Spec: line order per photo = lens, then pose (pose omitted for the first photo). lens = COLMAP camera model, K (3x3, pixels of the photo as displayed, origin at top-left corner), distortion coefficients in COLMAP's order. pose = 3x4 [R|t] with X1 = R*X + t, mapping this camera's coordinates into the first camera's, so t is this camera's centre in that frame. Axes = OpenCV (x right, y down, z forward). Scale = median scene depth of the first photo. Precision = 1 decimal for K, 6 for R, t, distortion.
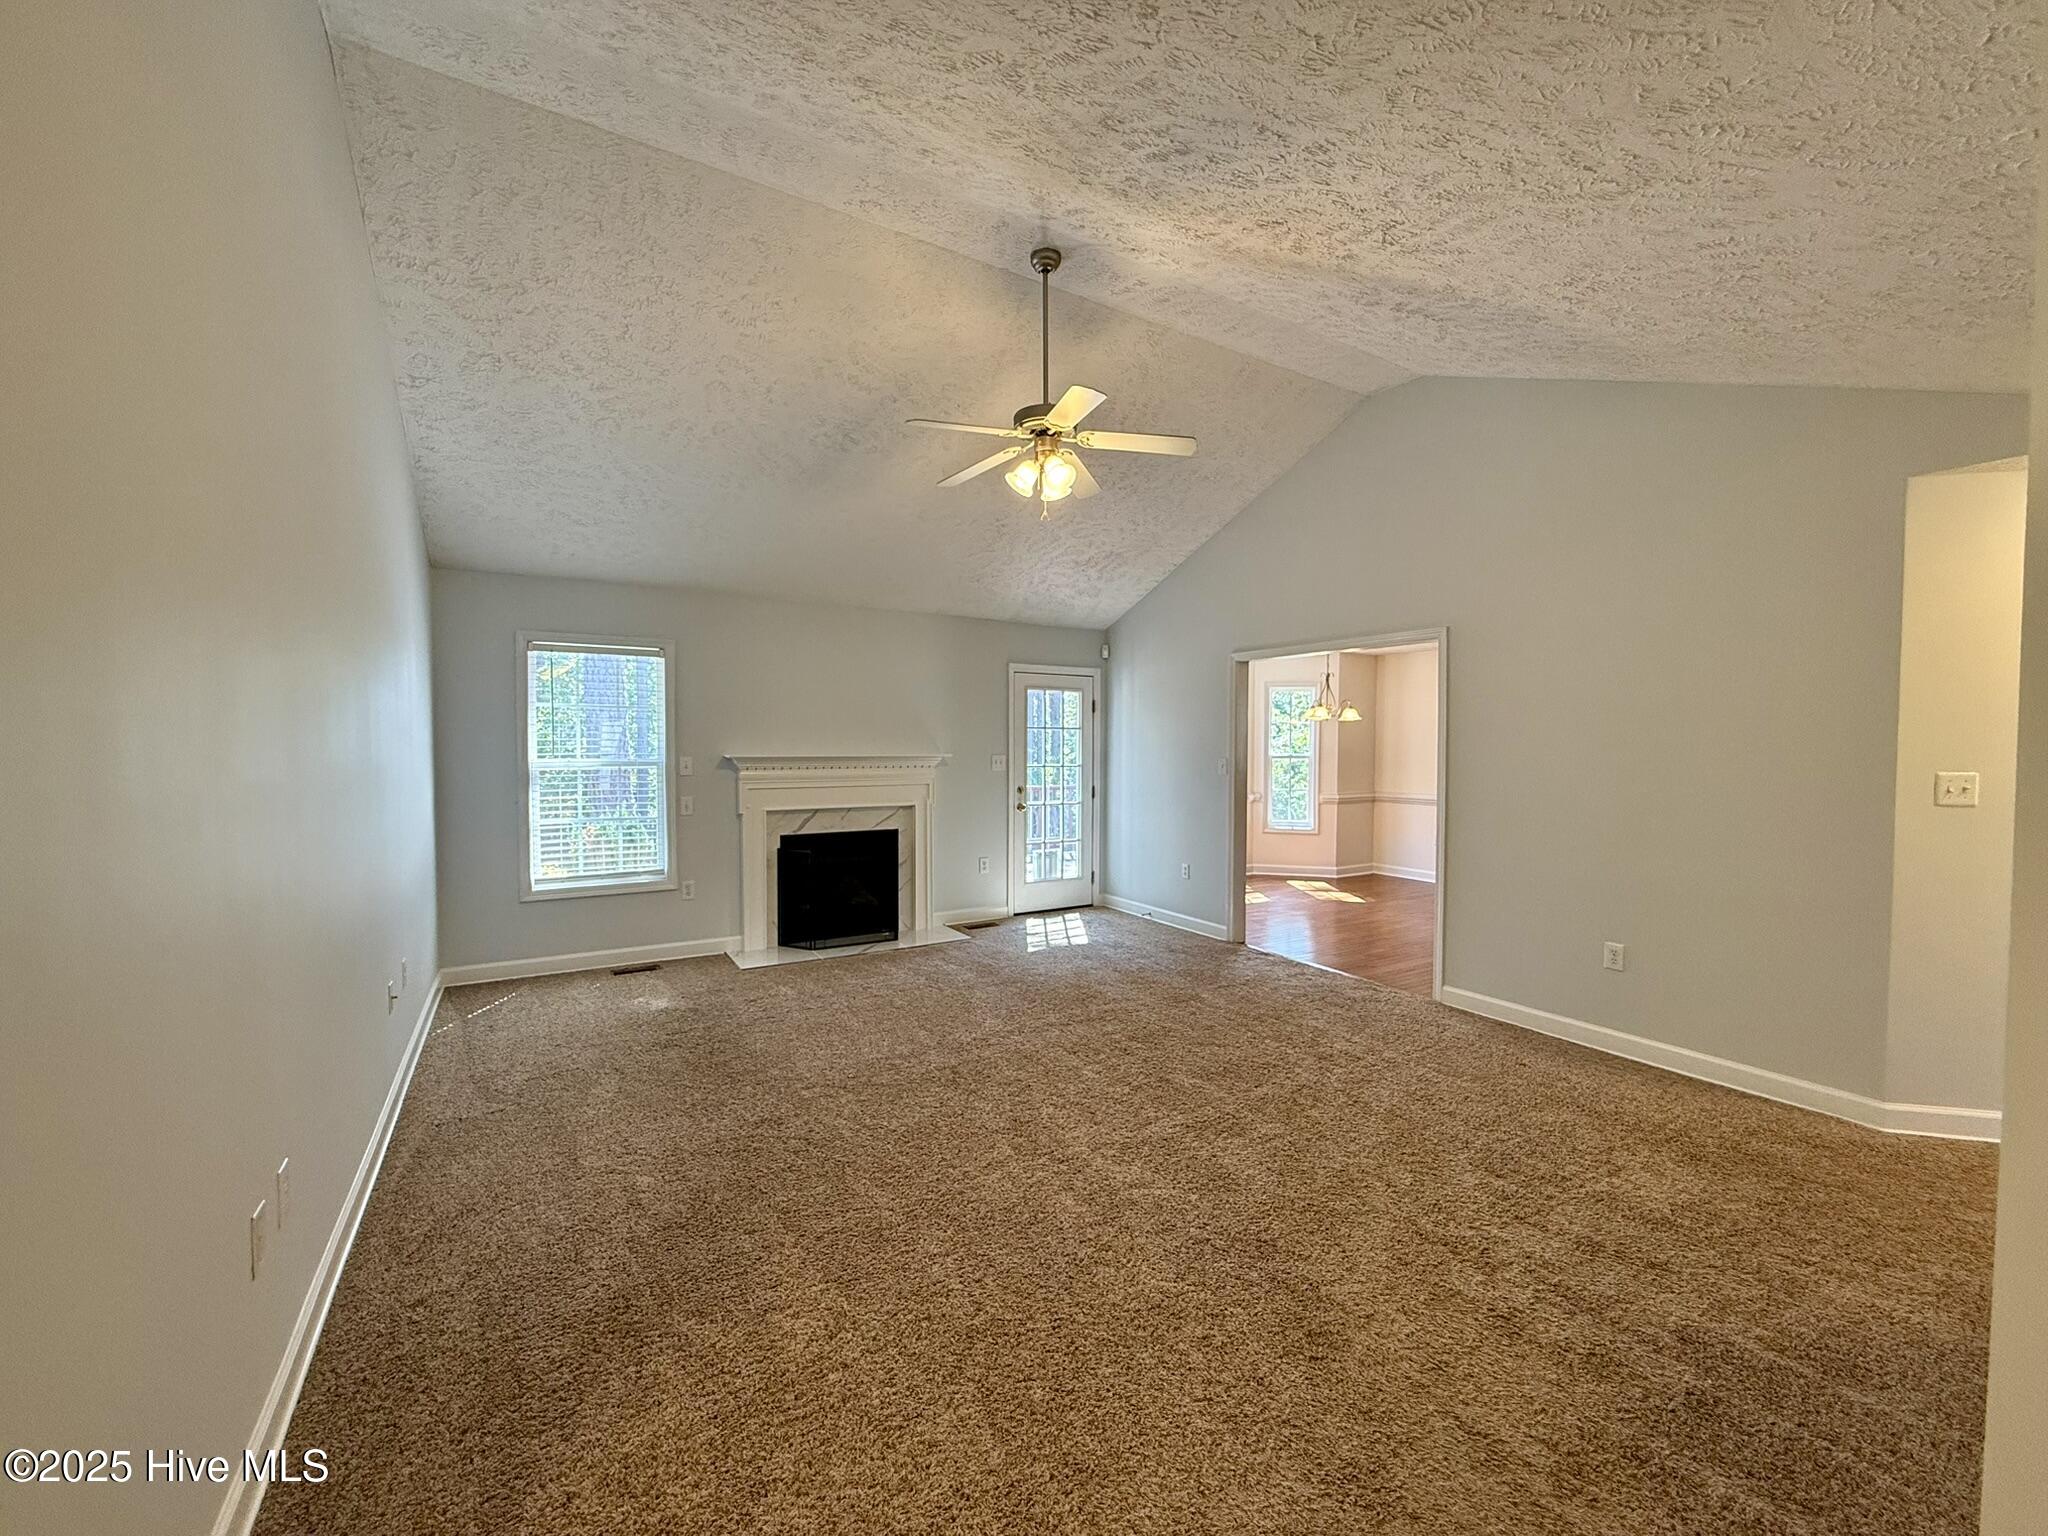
lens RADIAL K [[818.5, 0, 1026.1], [0, 818.5, 773.2], [0, 0, 1]] dist [0.000282, 0.000260]
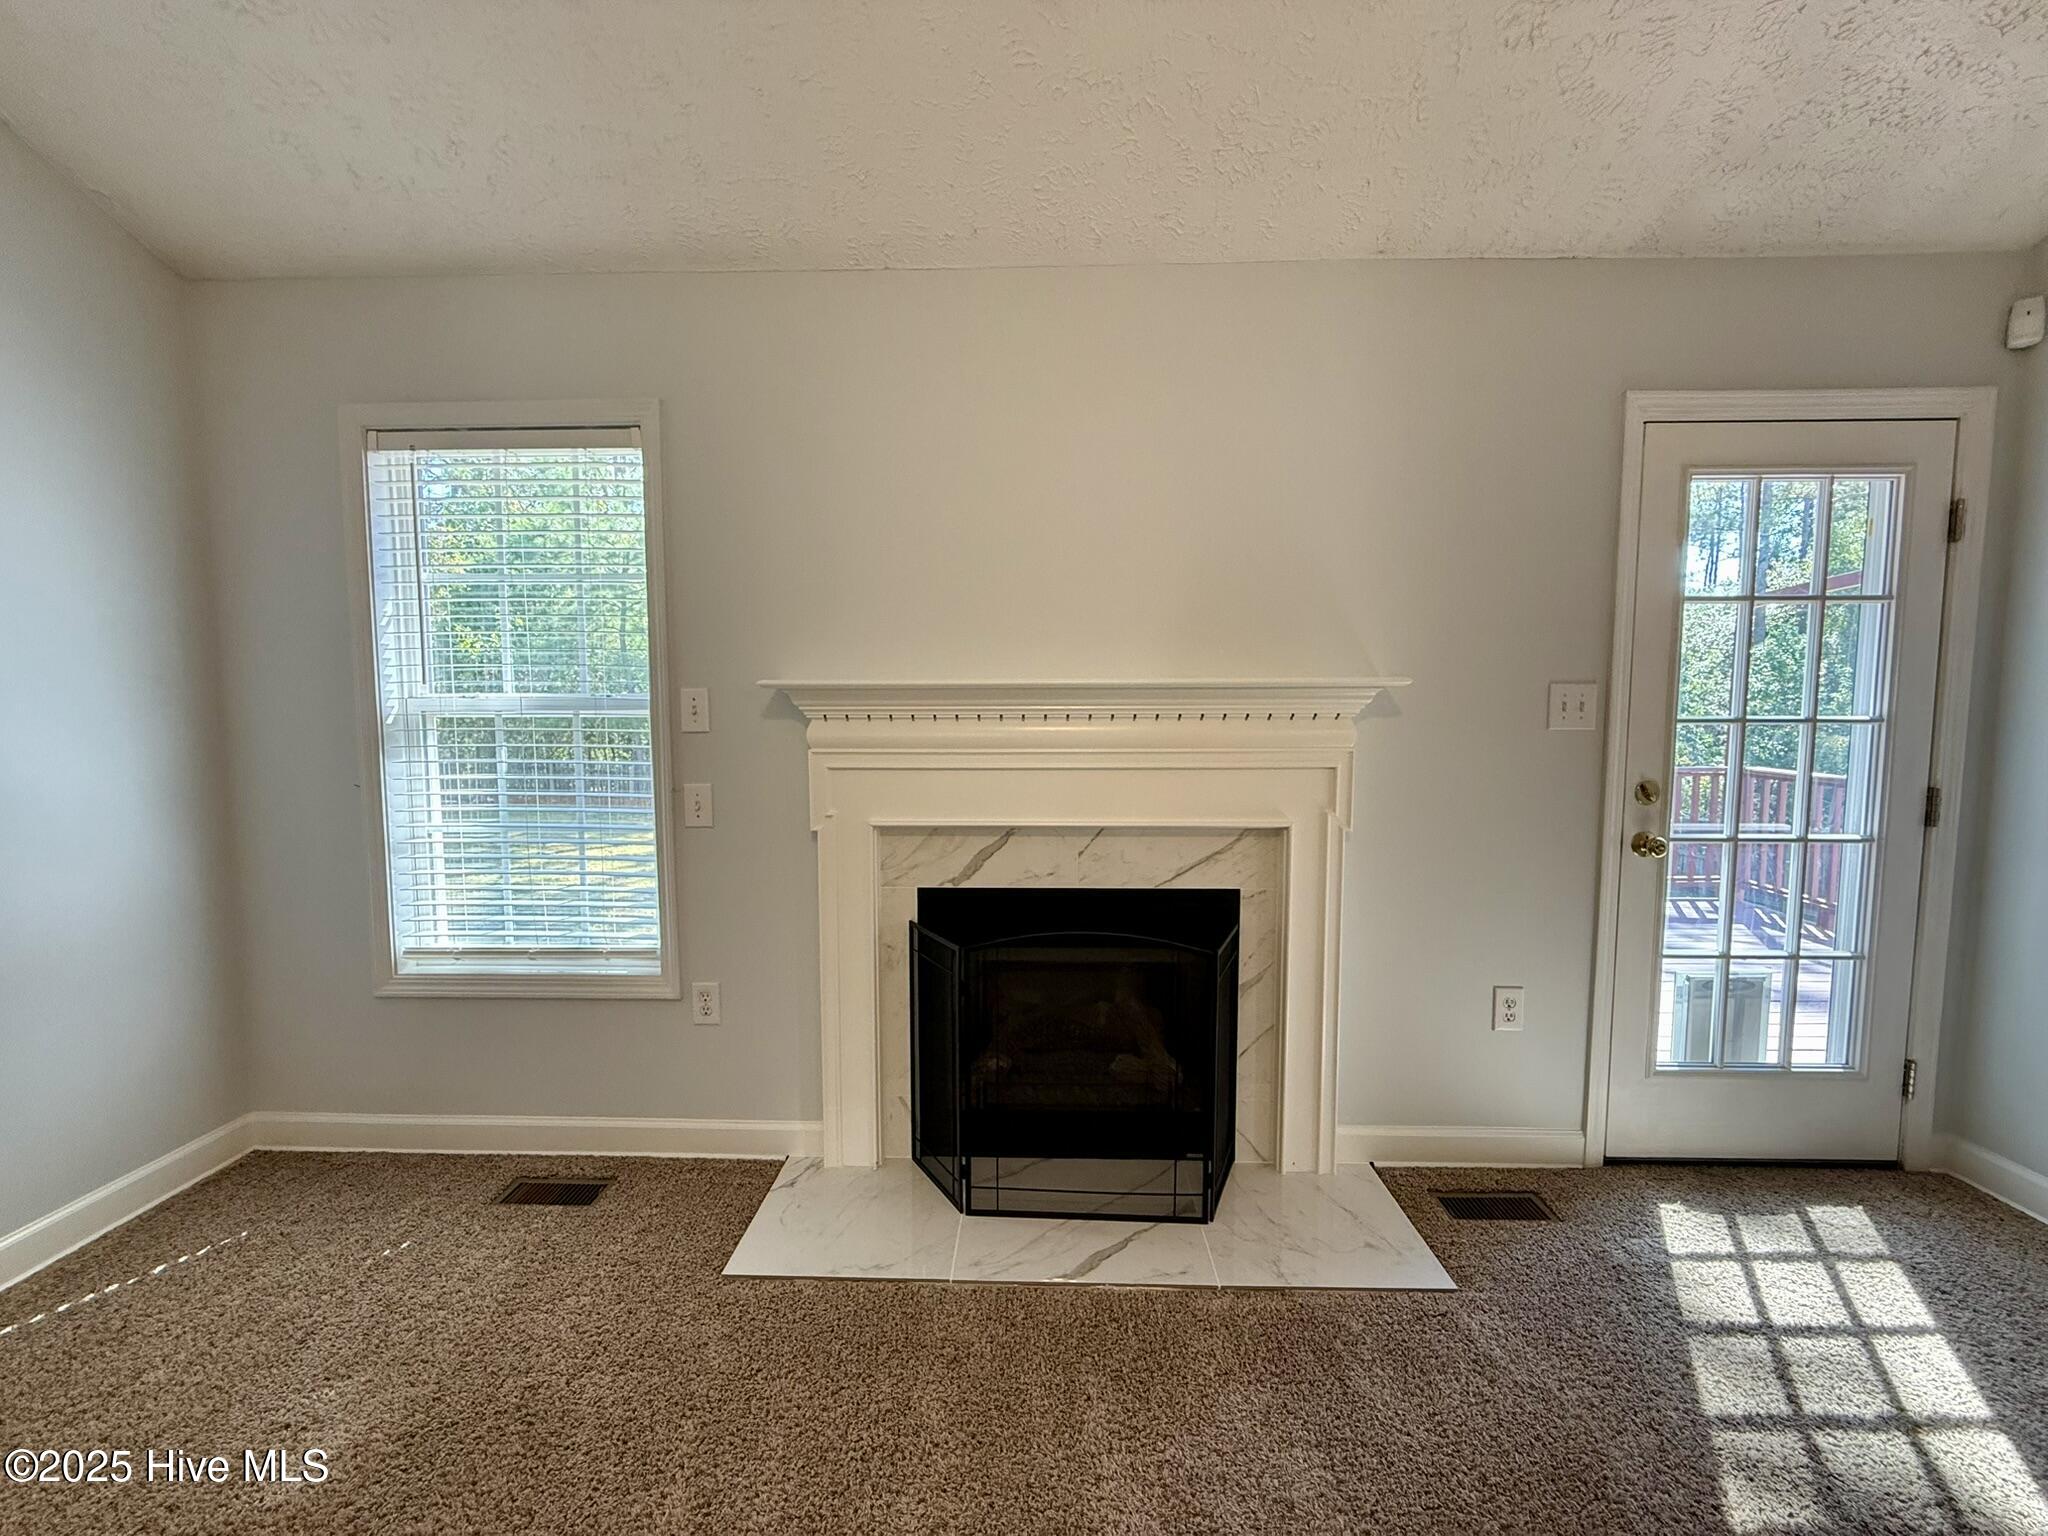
lens RADIAL K [[818.5, 0, 1020.0], [0, 818.5, 764.7], [0, 0, 1]] dist [0.000282, 0.000260]
pose [[0.840589, 0.038860, -0.540277, -0.051750], [-0.013963, 0.998646, 0.050105, -0.003806], [0.541493, -0.034574, 0.839994, 0.743146]]
